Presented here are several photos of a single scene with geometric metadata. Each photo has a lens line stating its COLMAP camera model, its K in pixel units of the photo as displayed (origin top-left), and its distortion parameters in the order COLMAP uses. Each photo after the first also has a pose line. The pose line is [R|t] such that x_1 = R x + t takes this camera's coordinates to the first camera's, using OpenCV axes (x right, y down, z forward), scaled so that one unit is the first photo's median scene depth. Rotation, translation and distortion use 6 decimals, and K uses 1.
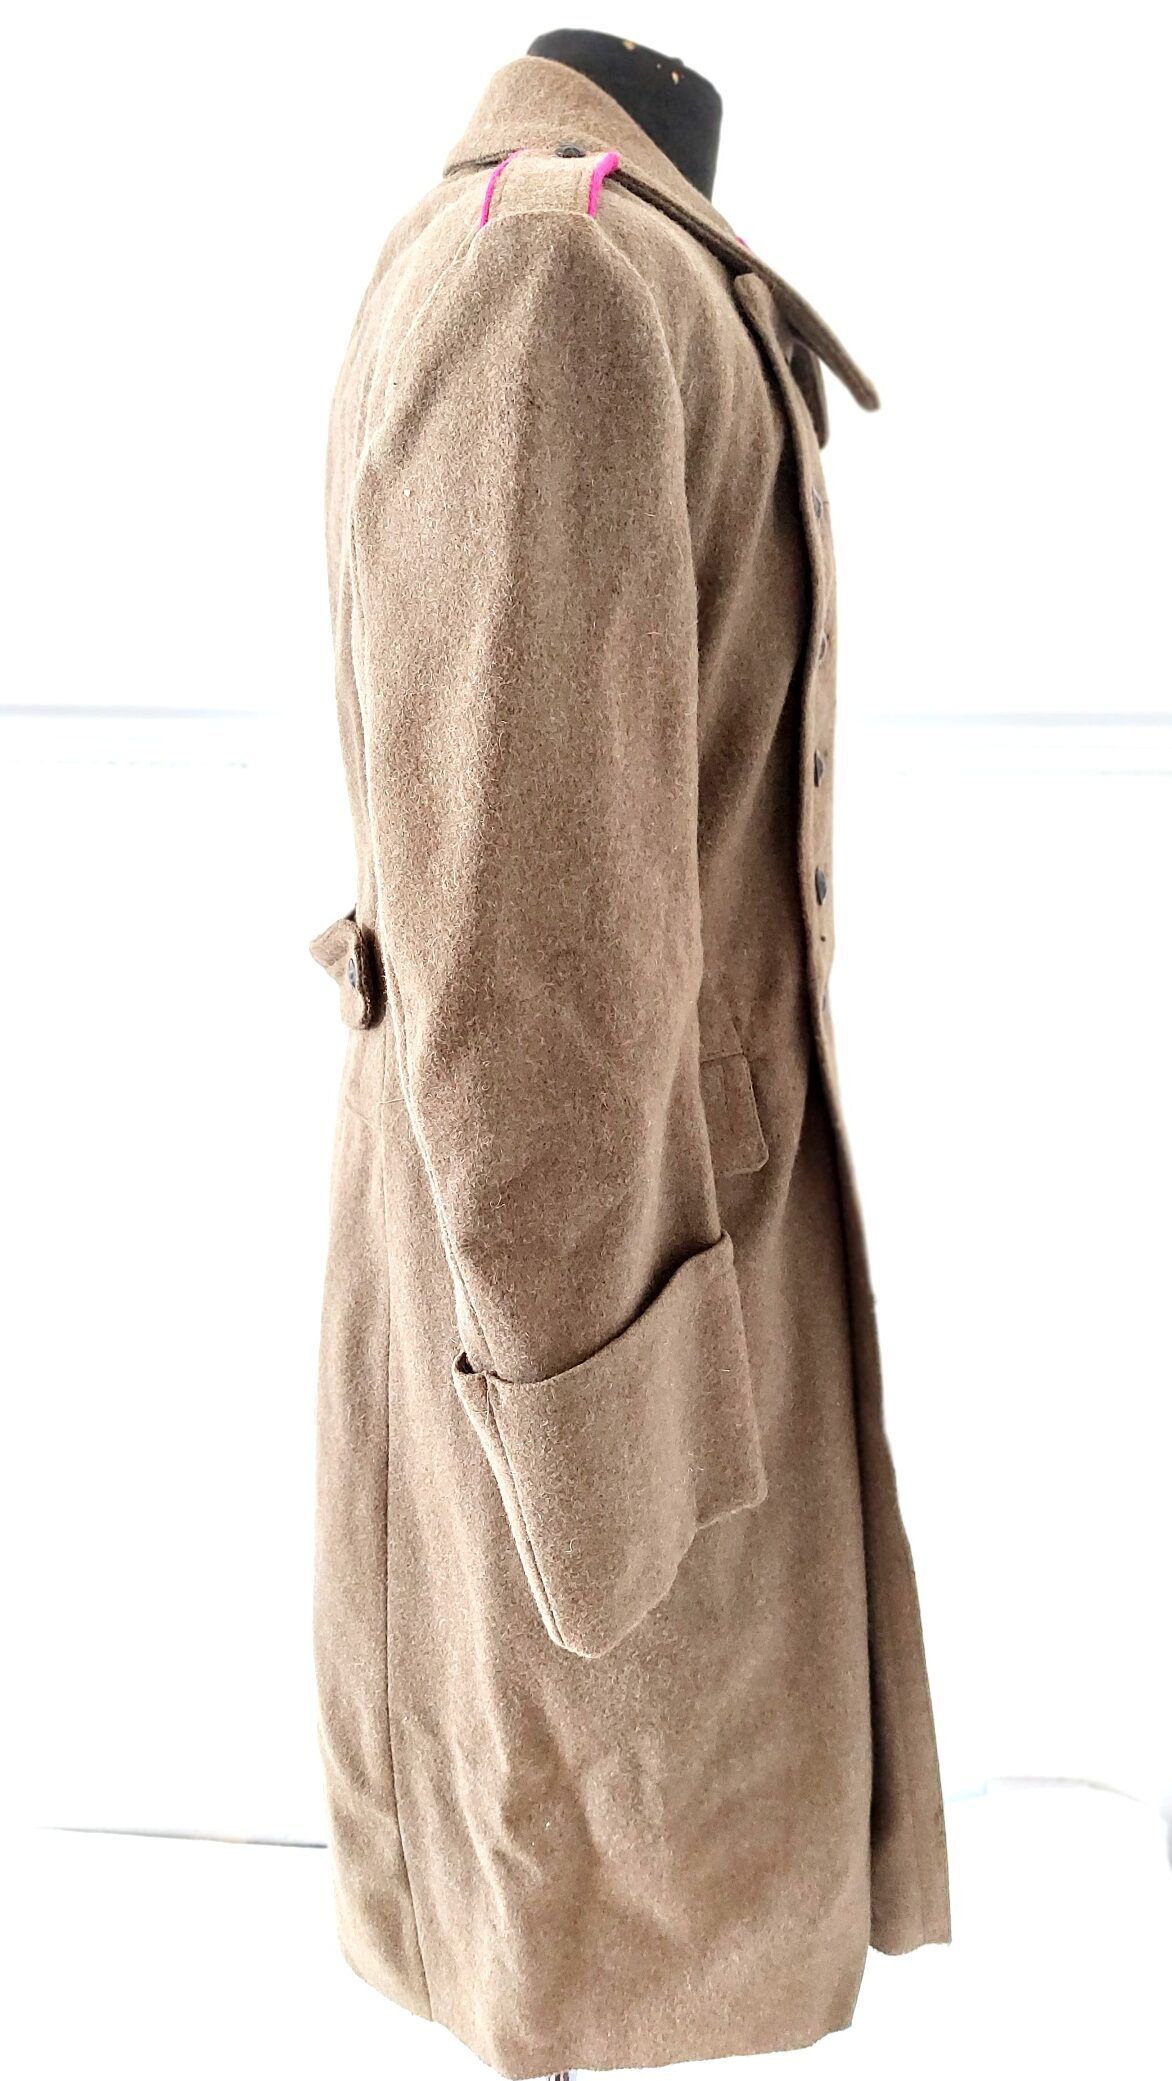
lens RADIAL K [[1457.2, 0, 590.9], [0, 1457.2, 1062.0], [0, 0, 1]] dist [0.057681, -0.084706]
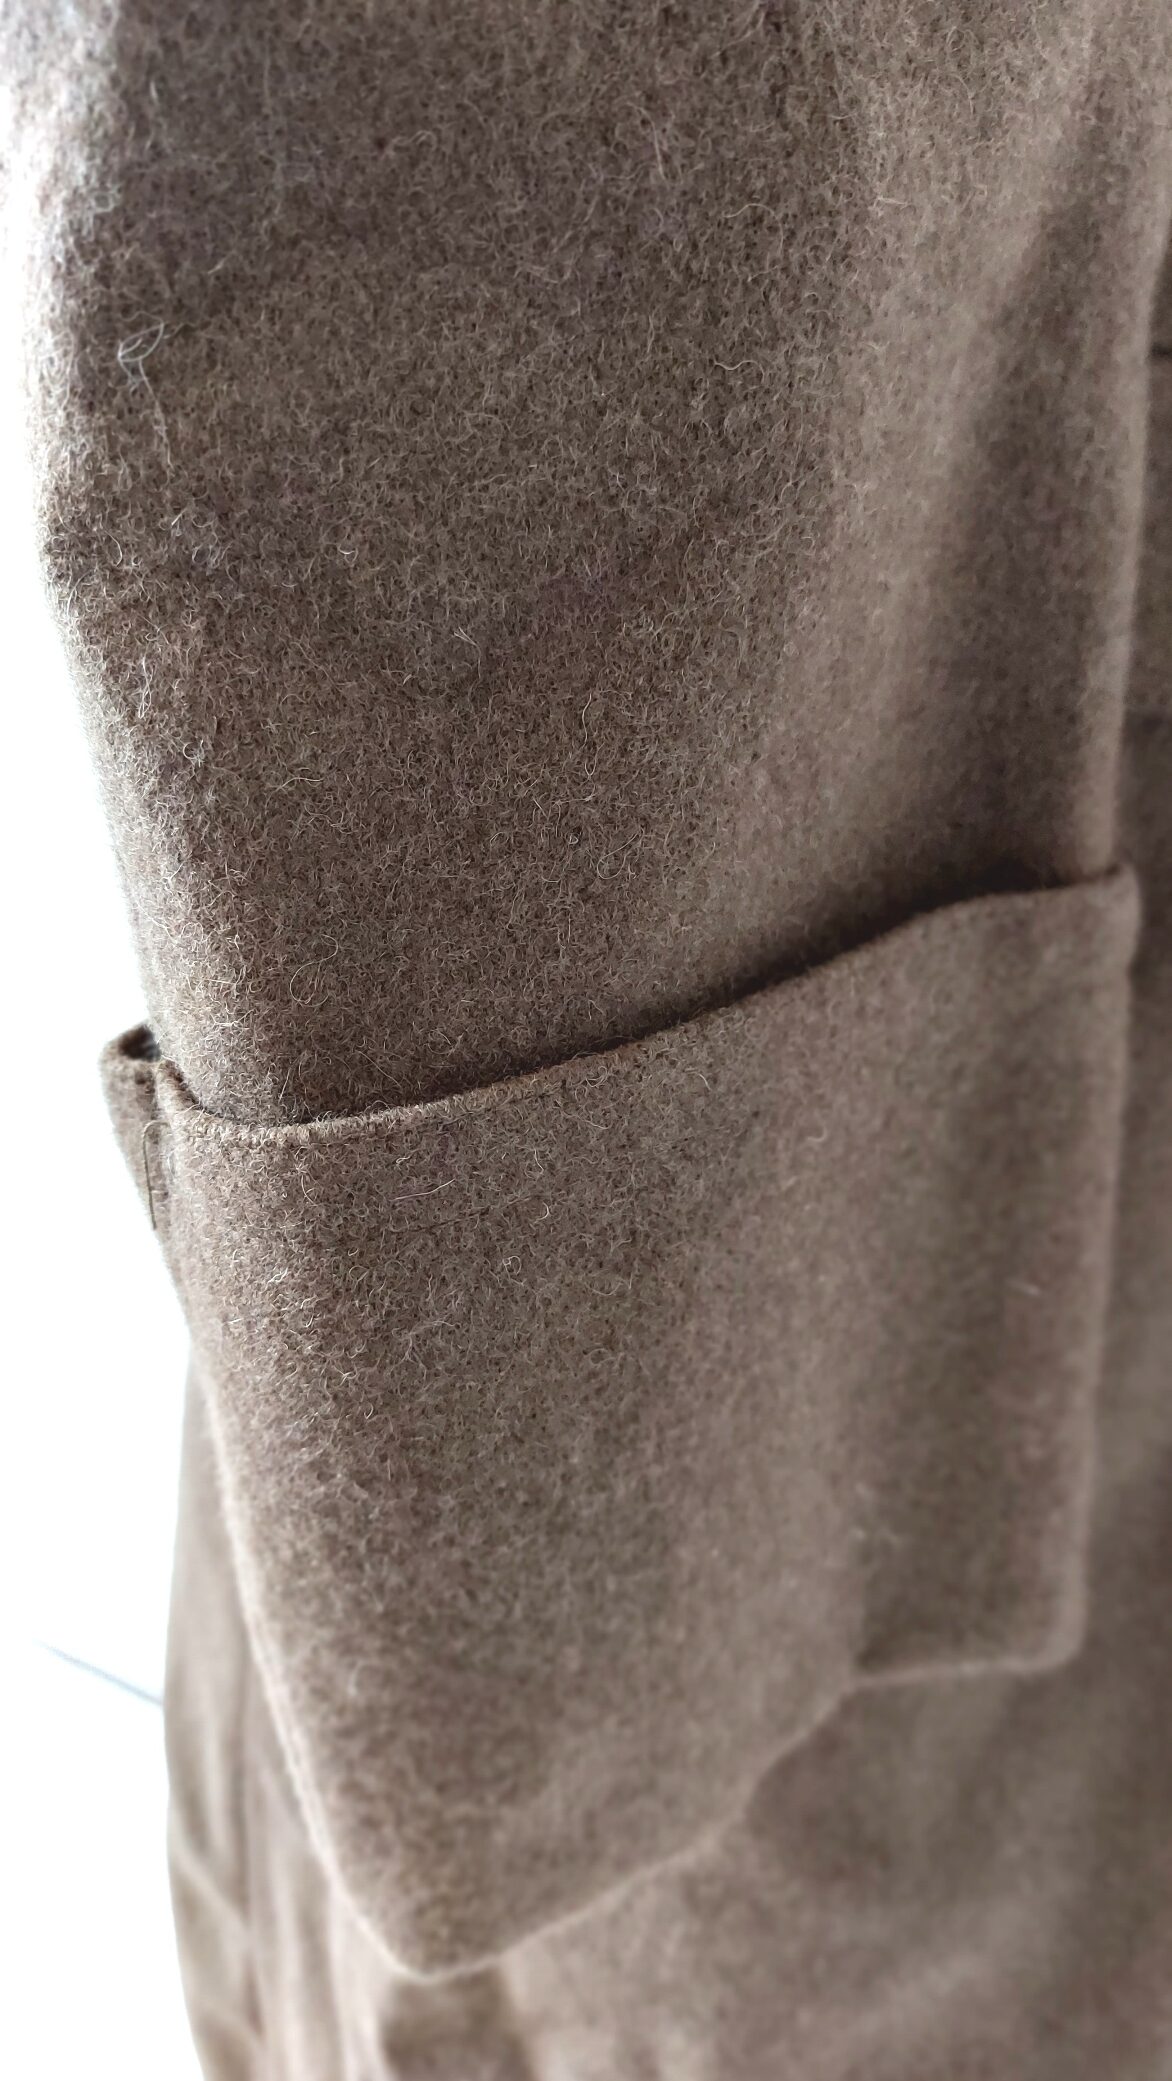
lens RADIAL K [[1457.2, 0, 590.9], [0, 1457.2, 1062.0], [0, 0, 1]] dist [0.057681, -0.084706]
pose [[0.930759, 0.224048, -0.288946, 0.076615], [-0.195508, 0.972767, 0.124506, 0.125853], [0.308972, -0.059393, 0.949215, 0.594304]]
